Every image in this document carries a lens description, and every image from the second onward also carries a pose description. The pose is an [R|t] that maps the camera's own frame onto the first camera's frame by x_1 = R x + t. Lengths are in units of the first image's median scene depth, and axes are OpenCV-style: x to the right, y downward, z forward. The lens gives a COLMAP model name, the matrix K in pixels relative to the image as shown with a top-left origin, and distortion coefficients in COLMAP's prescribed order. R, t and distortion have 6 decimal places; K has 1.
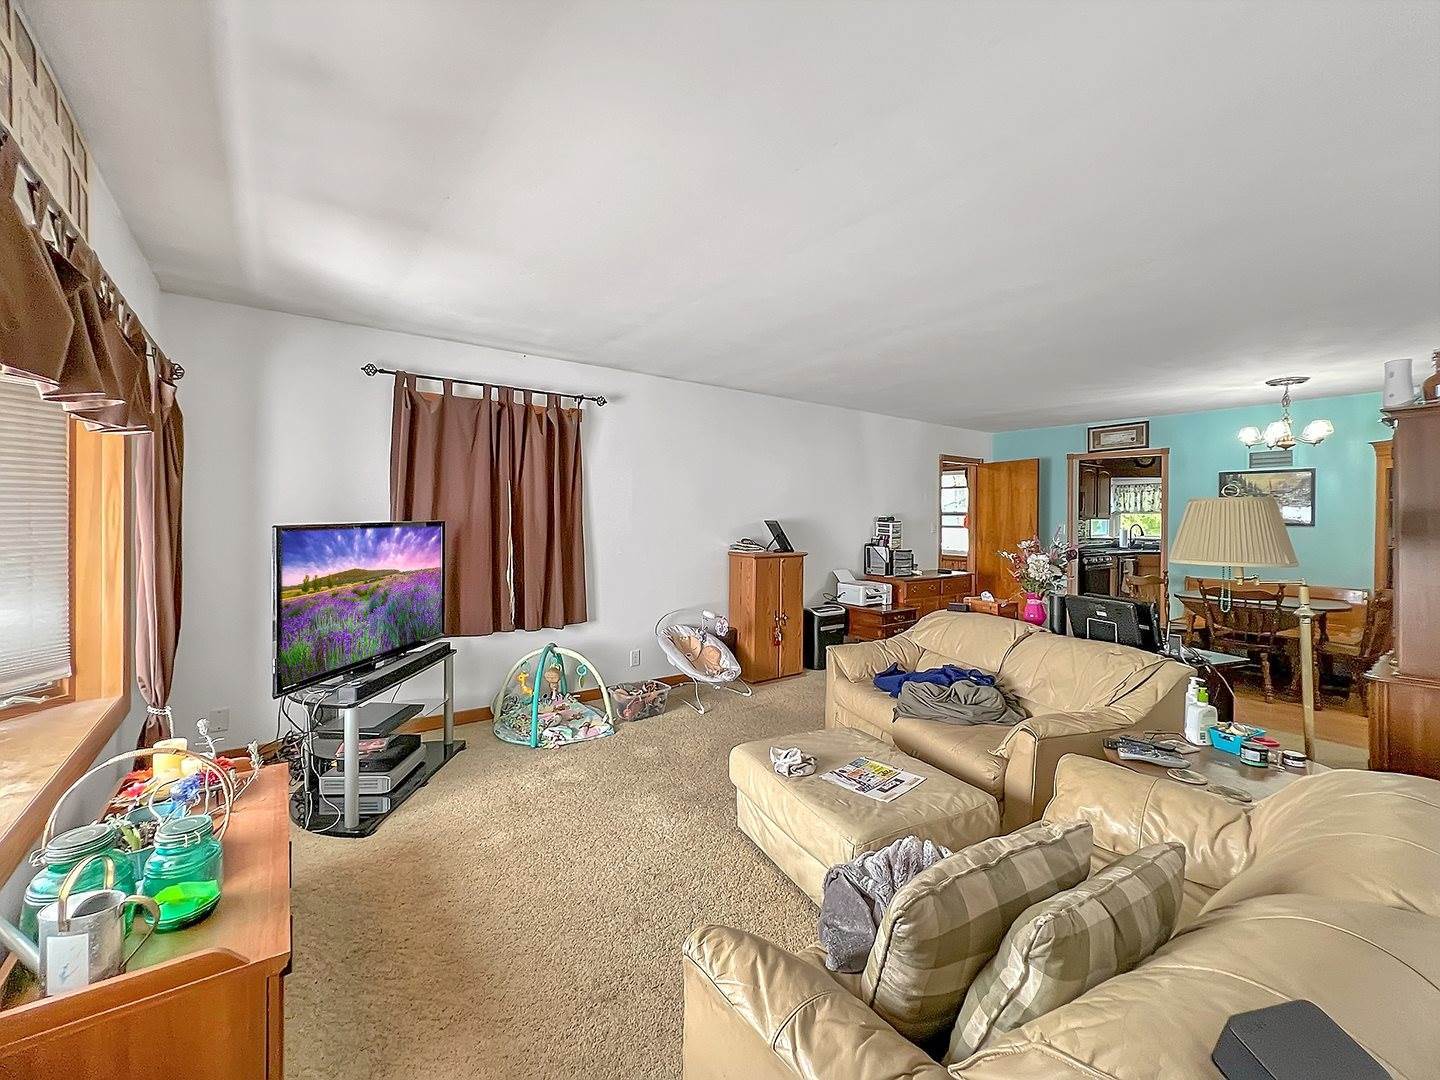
lens RADIAL K [[606.7, 0, 719.7], [0, 606.7, 530.3], [0, 0, 1]] dist [0.000285, -0.000045]
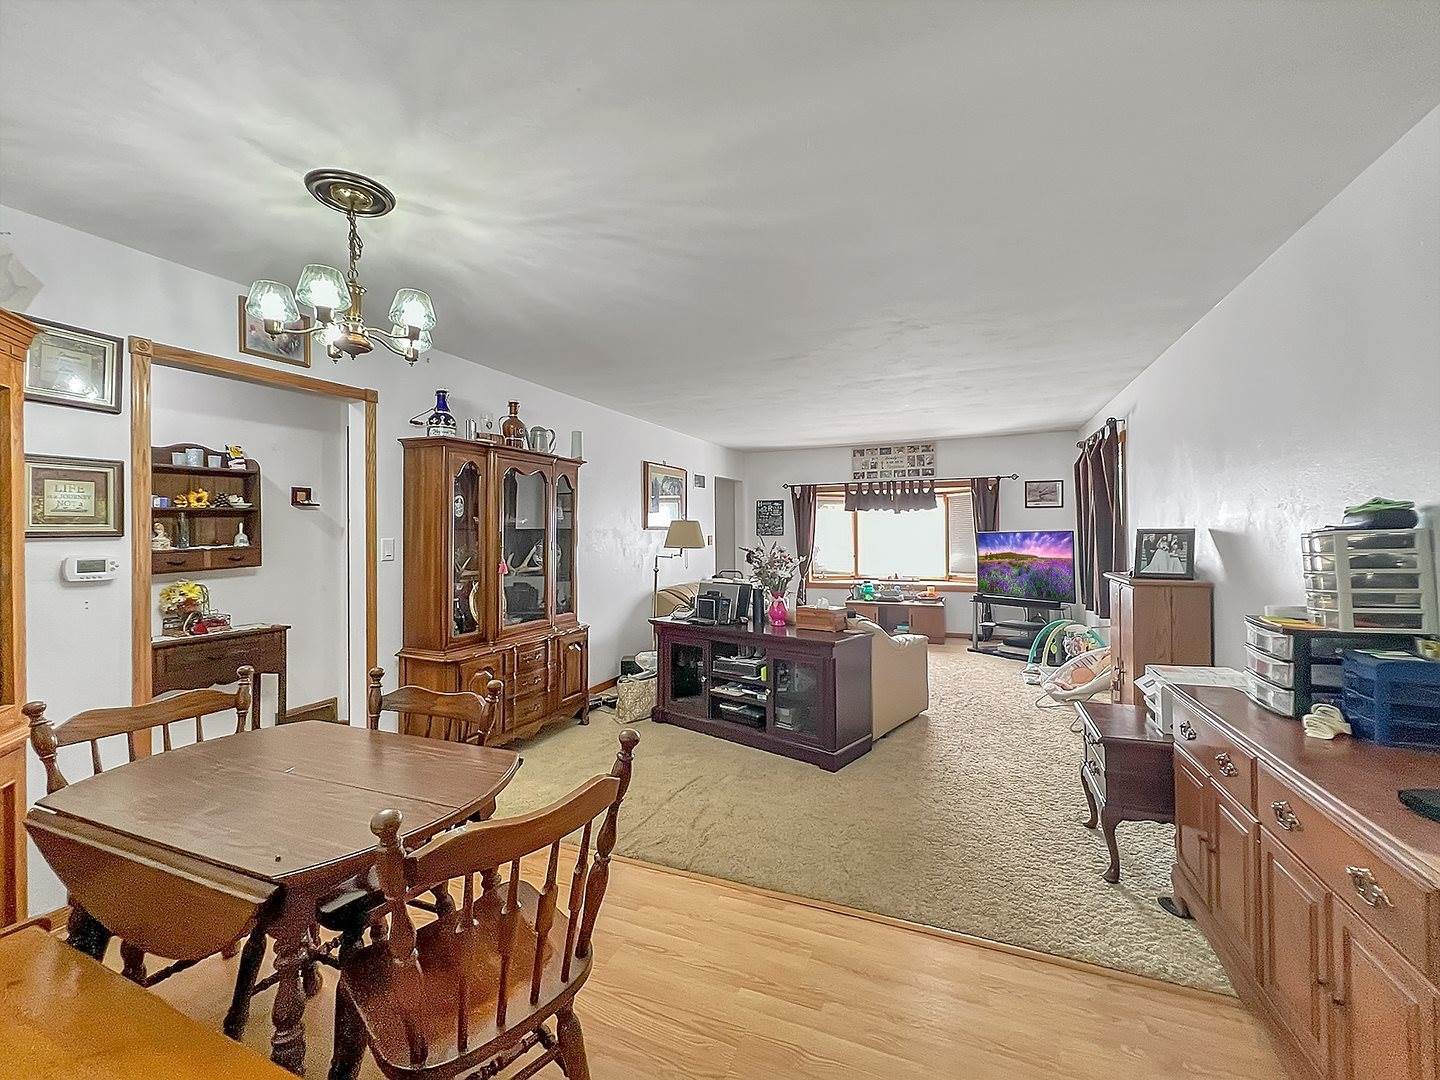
lens RADIAL K [[602.1, 0, 720.0], [0, 602.1, 540.0], [0, 0, 1]] dist [0.001363, 0.000134]
pose [[-0.852993, 0.007521, -0.521869, 0.772925], [-0.005821, 0.999697, 0.023923, -0.014467], [0.521890, 0.023444, -0.852690, 1.236915]]
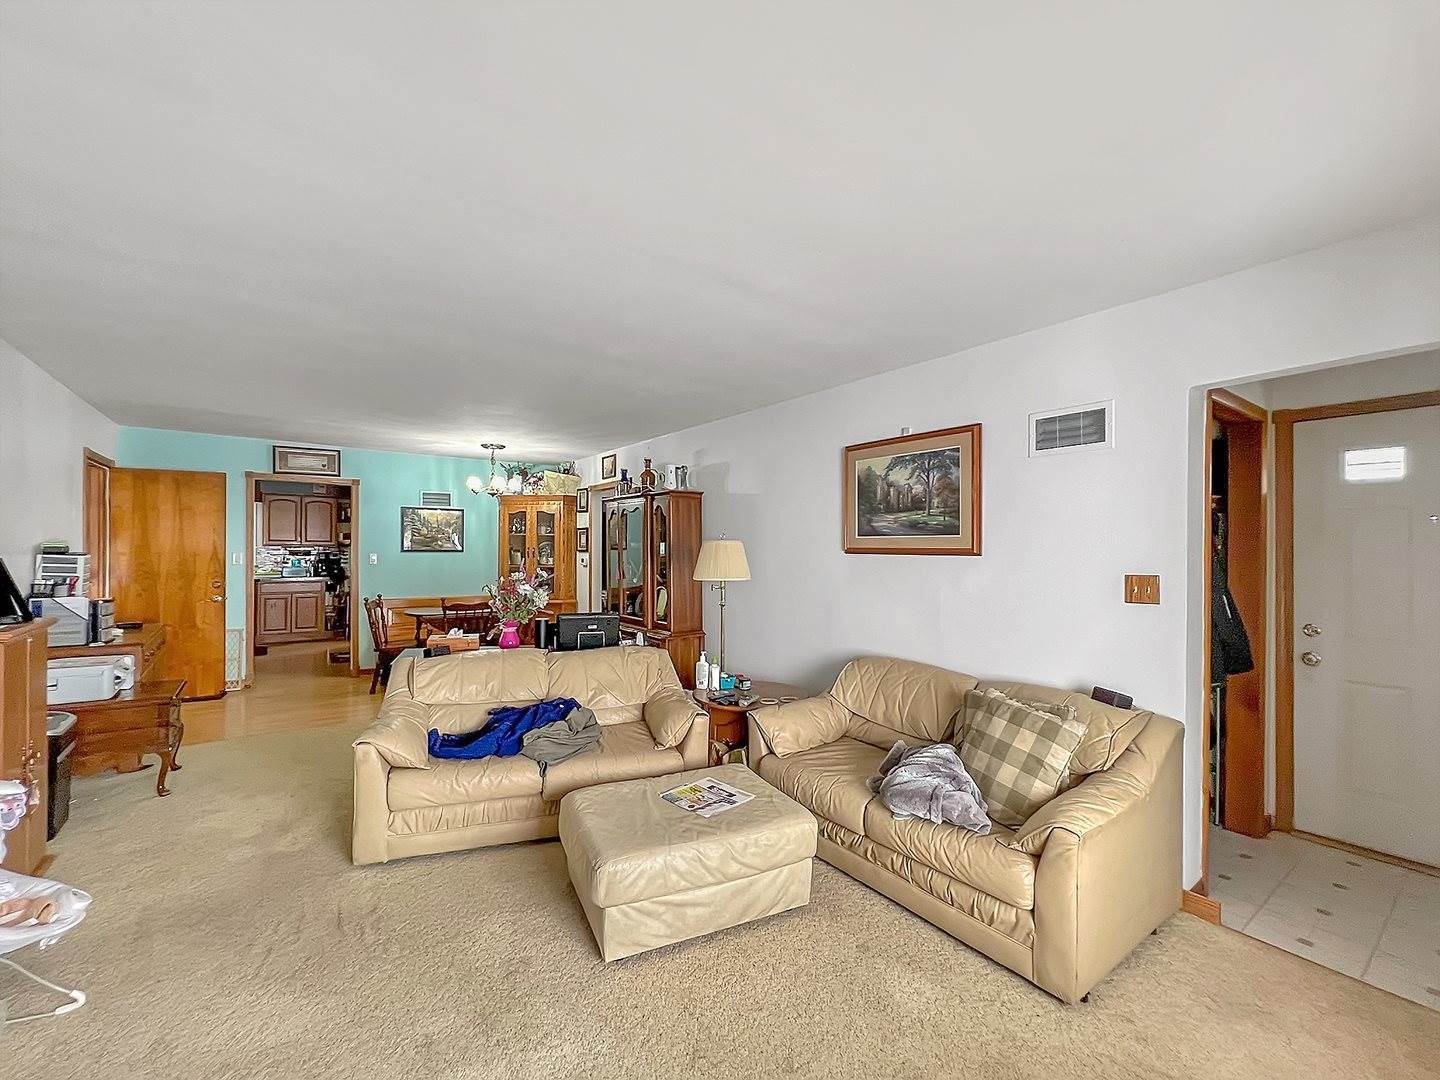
lens RADIAL K [[602.1, 0, 720.0], [0, 602.1, 540.0], [0, 0, 1]] dist [0.001363, 0.000134]
pose [[0.001898, 0.004474, 0.999988, -0.348592], [0.010529, 0.999934, -0.004494, -0.020161], [-0.999943, 0.010537, 0.001851, 0.404181]]
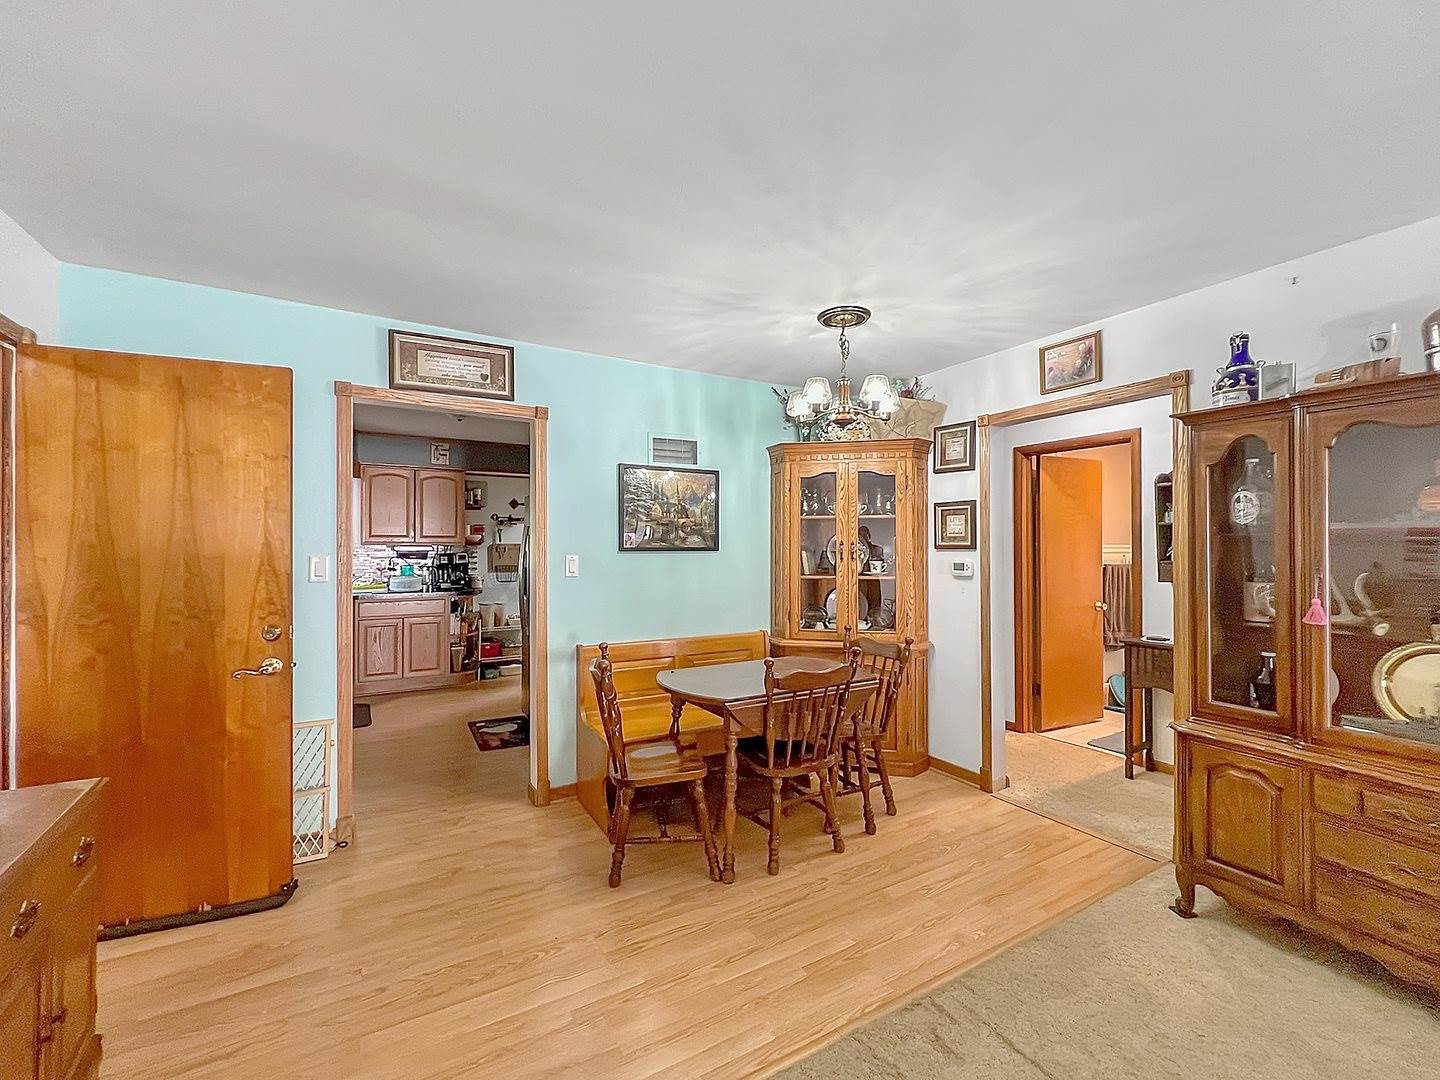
lens RADIAL K [[606.7, 0, 719.7], [0, 606.7, 530.3], [0, 0, 1]] dist [0.000285, -0.000045]
pose [[0.109265, 0.017300, 0.993862, 0.253105], [0.019277, 0.999624, -0.019520, -0.016656], [-0.993826, 0.021291, 0.108890, 0.875992]]
